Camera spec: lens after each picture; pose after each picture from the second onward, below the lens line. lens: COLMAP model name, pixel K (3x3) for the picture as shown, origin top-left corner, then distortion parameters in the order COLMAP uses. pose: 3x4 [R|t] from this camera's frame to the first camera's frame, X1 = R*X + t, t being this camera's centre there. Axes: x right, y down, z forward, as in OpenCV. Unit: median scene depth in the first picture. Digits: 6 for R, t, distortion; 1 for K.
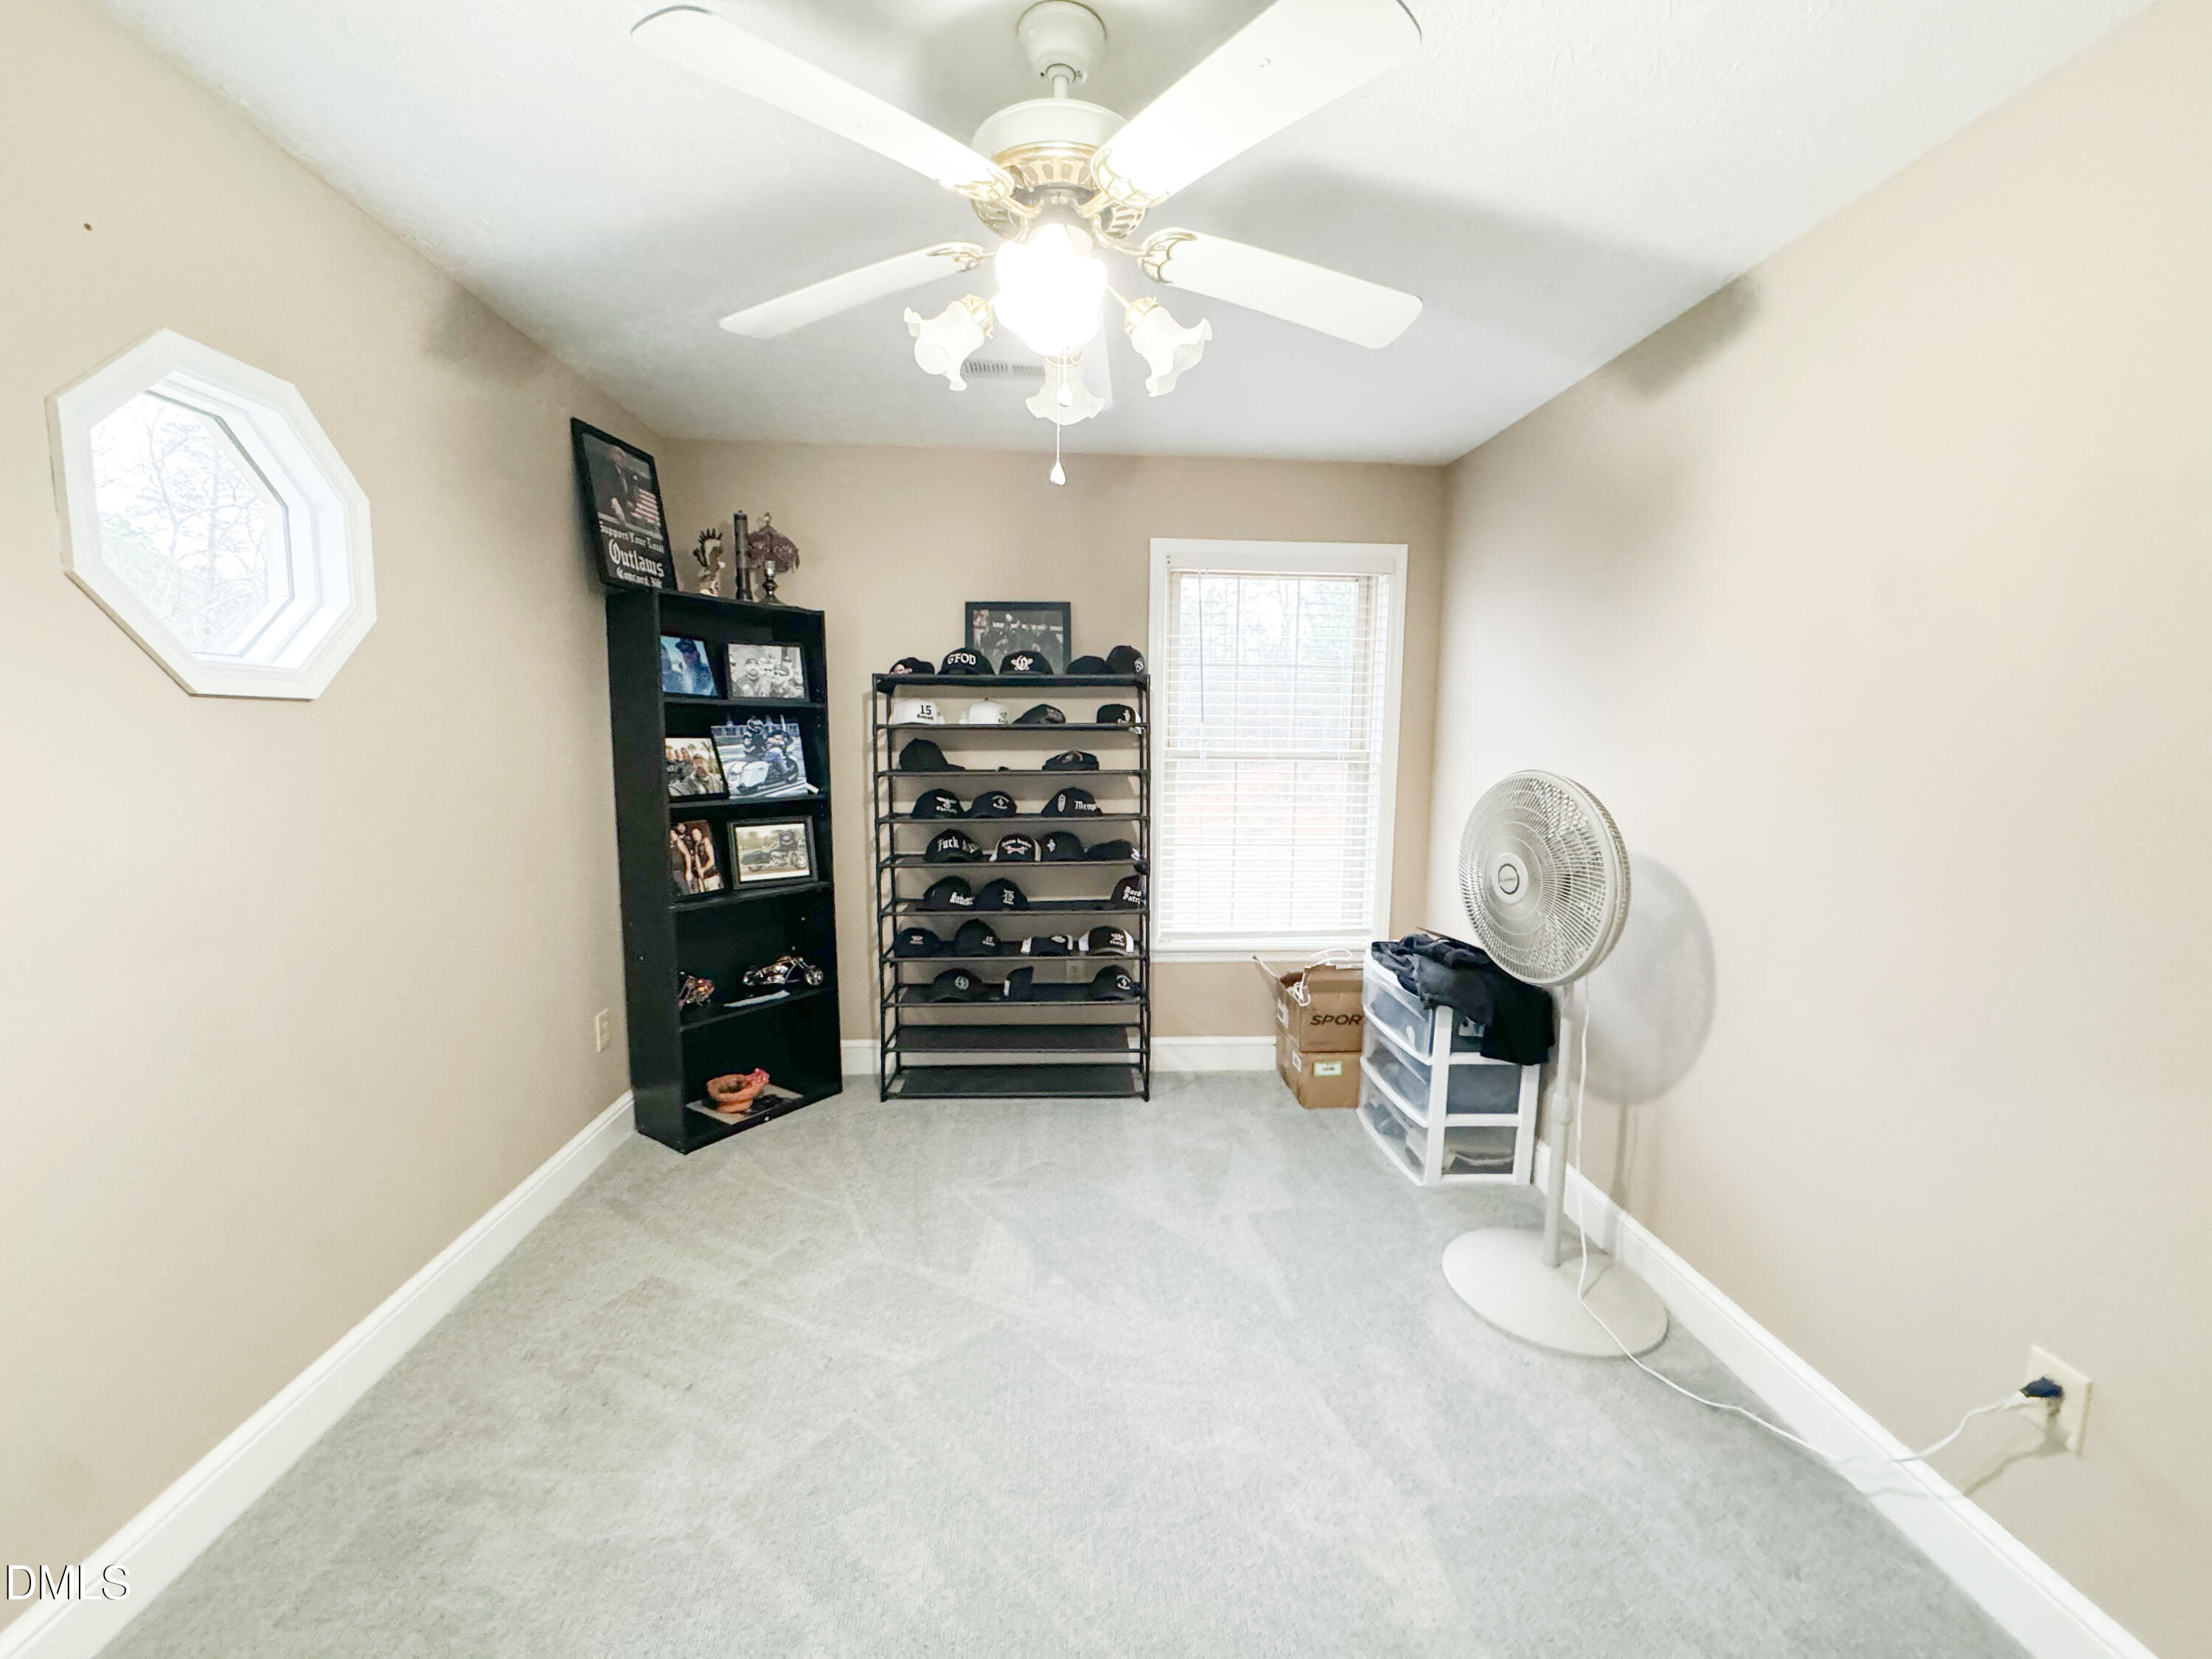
lens RADIAL K [[890.9, 0, 1106.0], [0, 890.9, 829.5], [0, 0, 1]] dist [-0.002946, 0.000332]
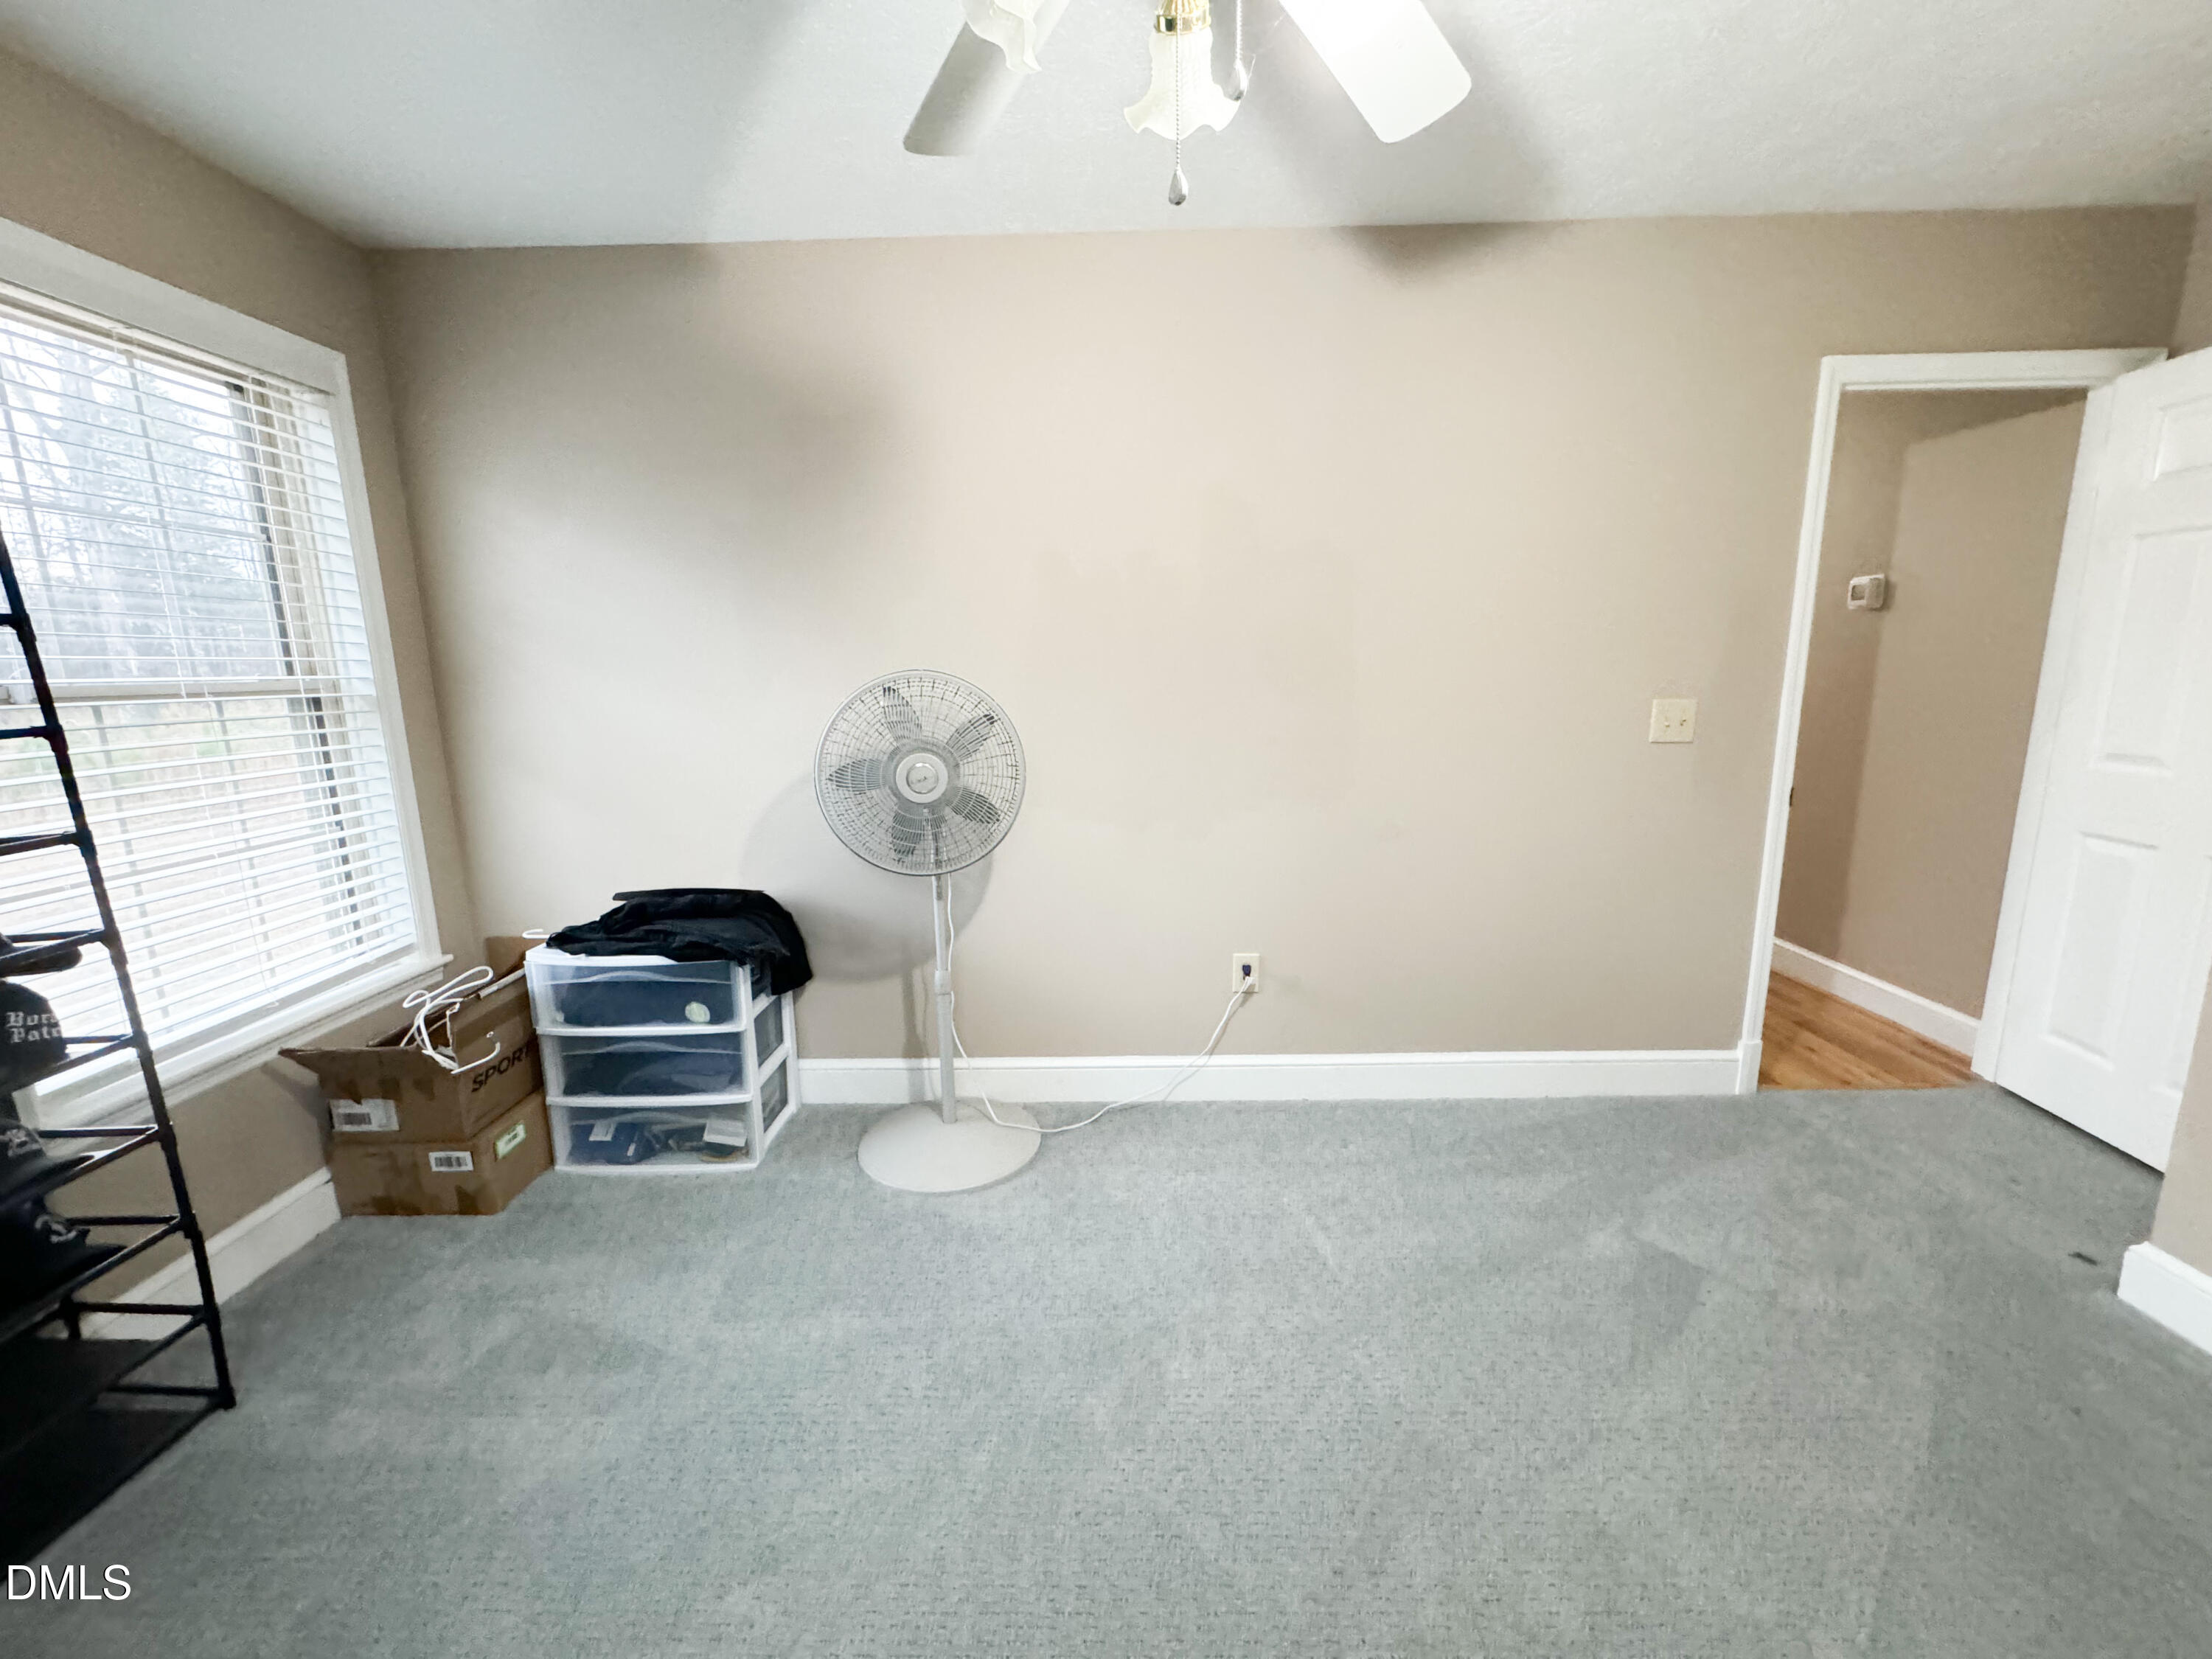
lens RADIAL K [[890.9, 0, 1106.0], [0, 890.9, 829.5], [0, 0, 1]] dist [-0.002946, 0.000332]
pose [[0.078422, -0.194824, 0.977698, -0.367581], [0.135999, 0.973641, 0.183107, -0.029361], [-0.987600, 0.118606, 0.102851, 0.487062]]
